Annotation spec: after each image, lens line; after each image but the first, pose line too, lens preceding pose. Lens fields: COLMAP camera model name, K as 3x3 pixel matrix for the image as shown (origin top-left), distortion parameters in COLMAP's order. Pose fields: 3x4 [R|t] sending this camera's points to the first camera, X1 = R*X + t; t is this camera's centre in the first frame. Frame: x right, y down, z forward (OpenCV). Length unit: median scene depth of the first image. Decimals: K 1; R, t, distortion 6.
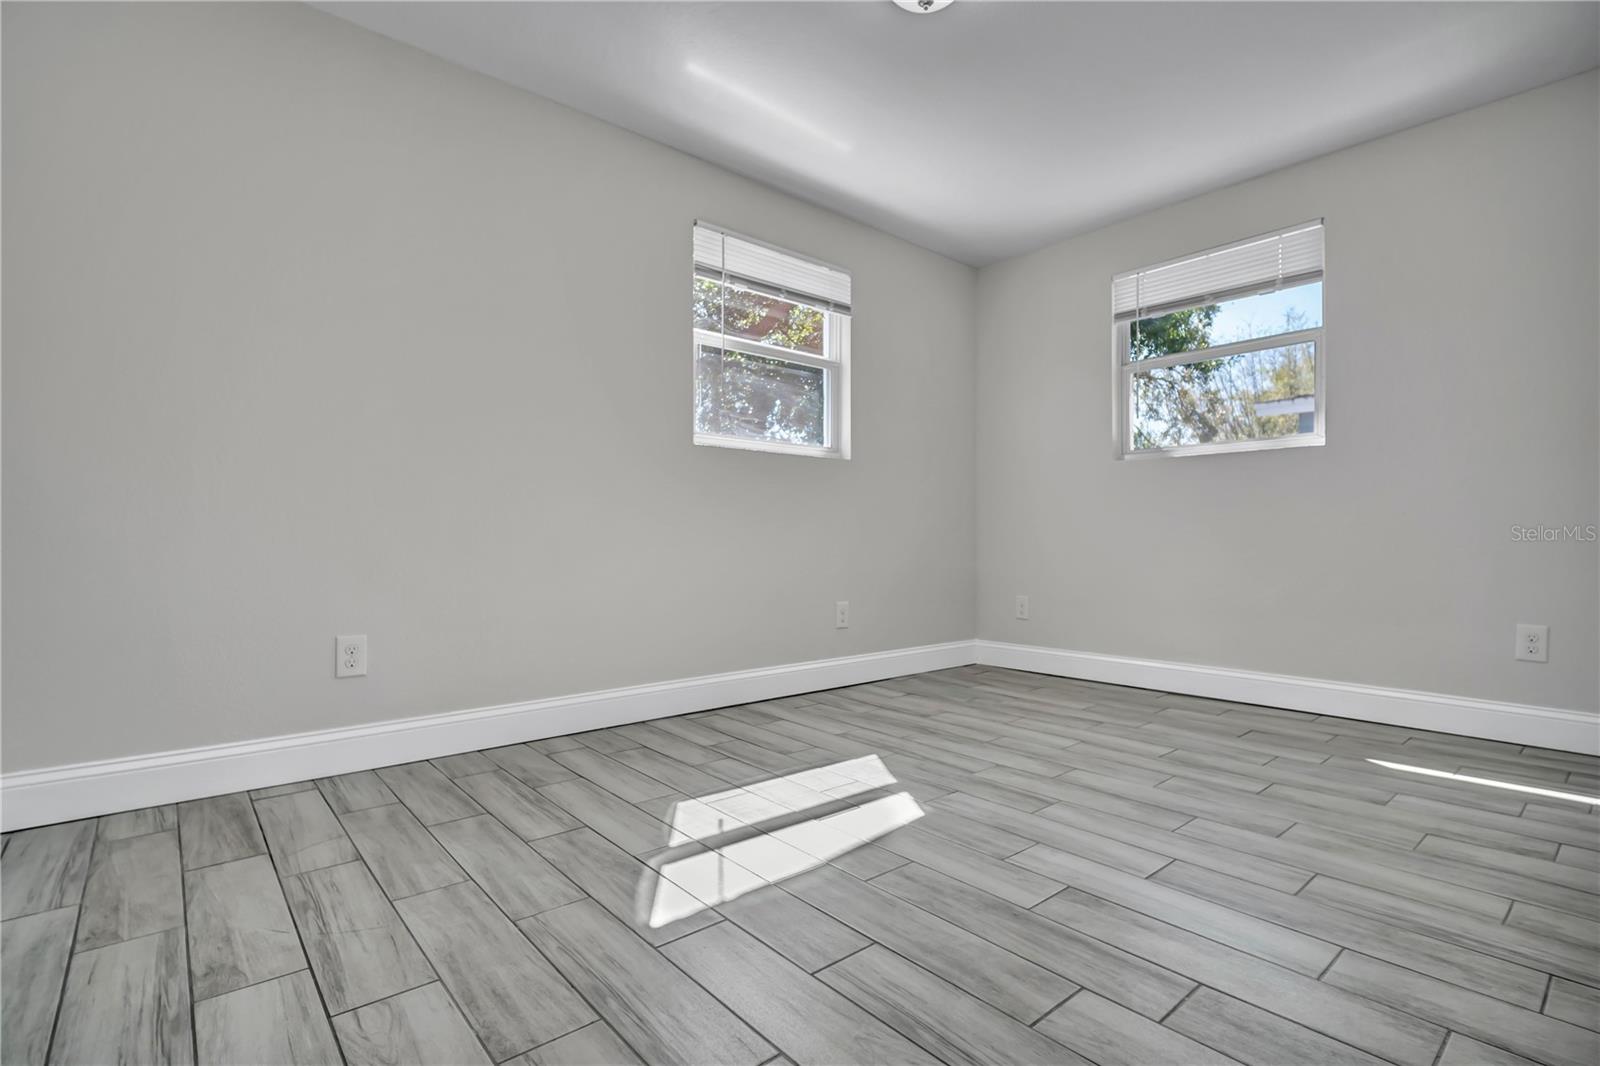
lens RADIAL K [[754.0, 0, 794.6], [0, 754.0, 539.4], [0, 0, 1]] dist [-0.001881, -0.001019]
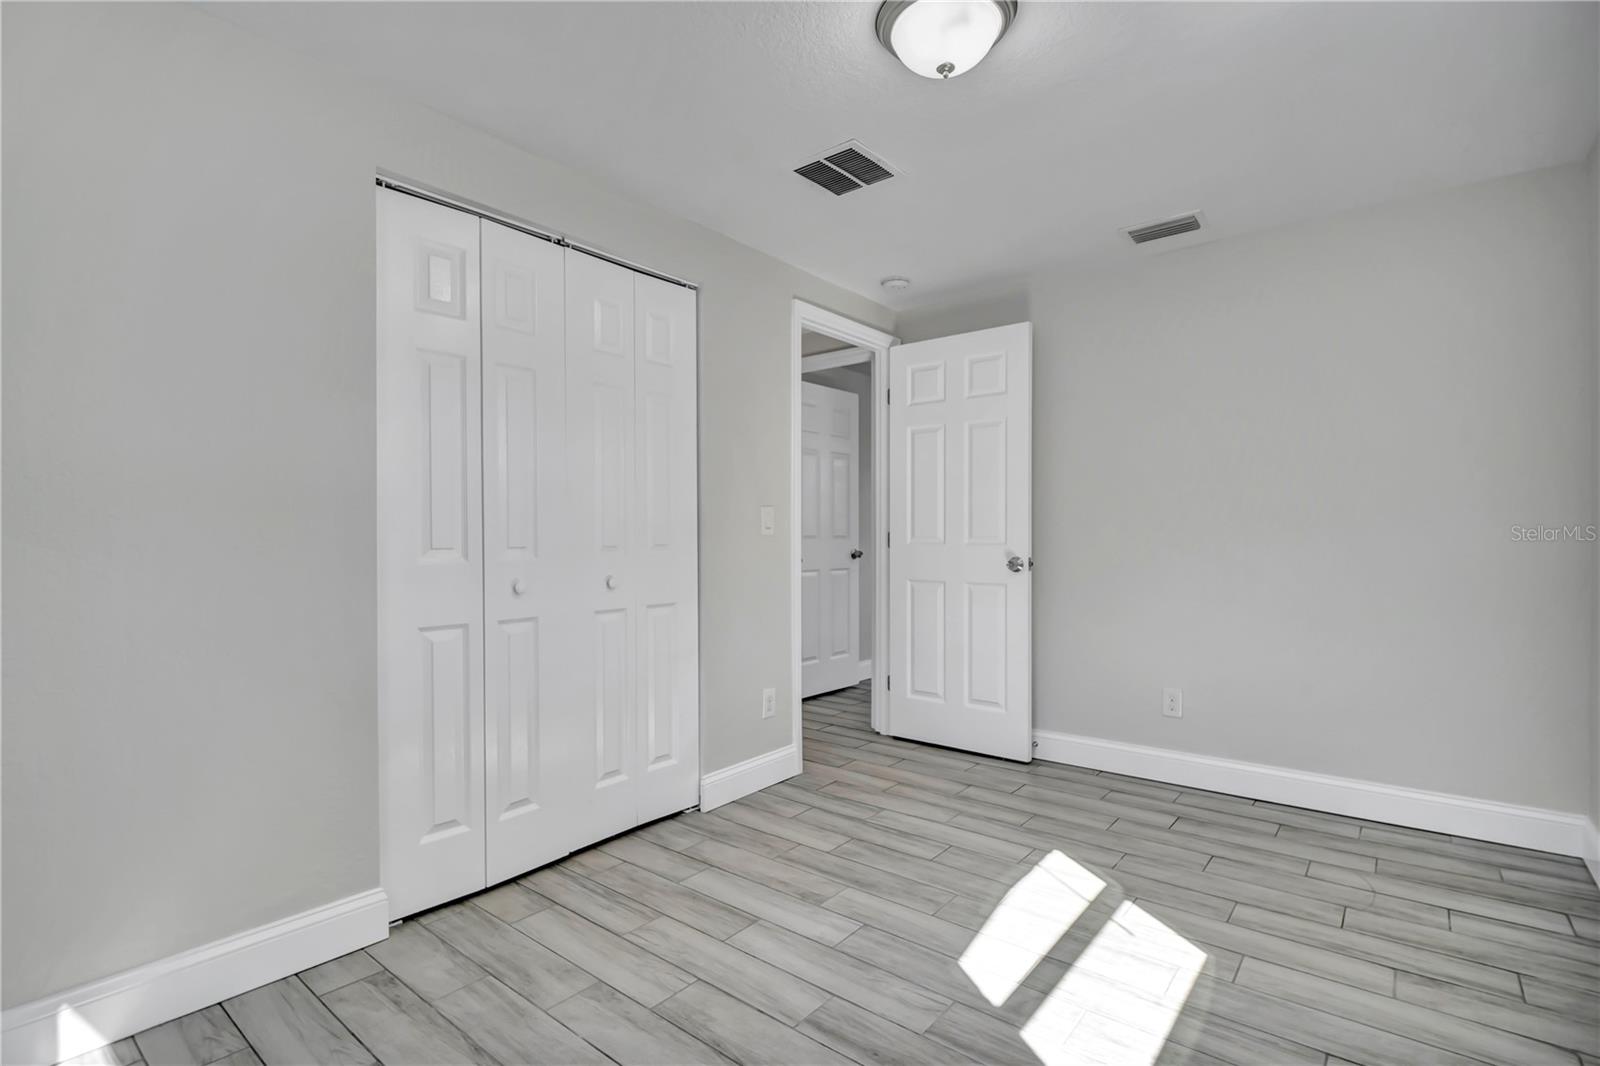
lens RADIAL K [[754.0, 0, 794.6], [0, 754.0, 539.4], [0, 0, 1]] dist [-0.001881, -0.001019]
pose [[-0.984331, 0.002939, -0.176307, 0.676643], [0.003543, 0.999989, -0.003113, -0.226841], [0.176296, -0.003689, -0.984330, 2.459401]]
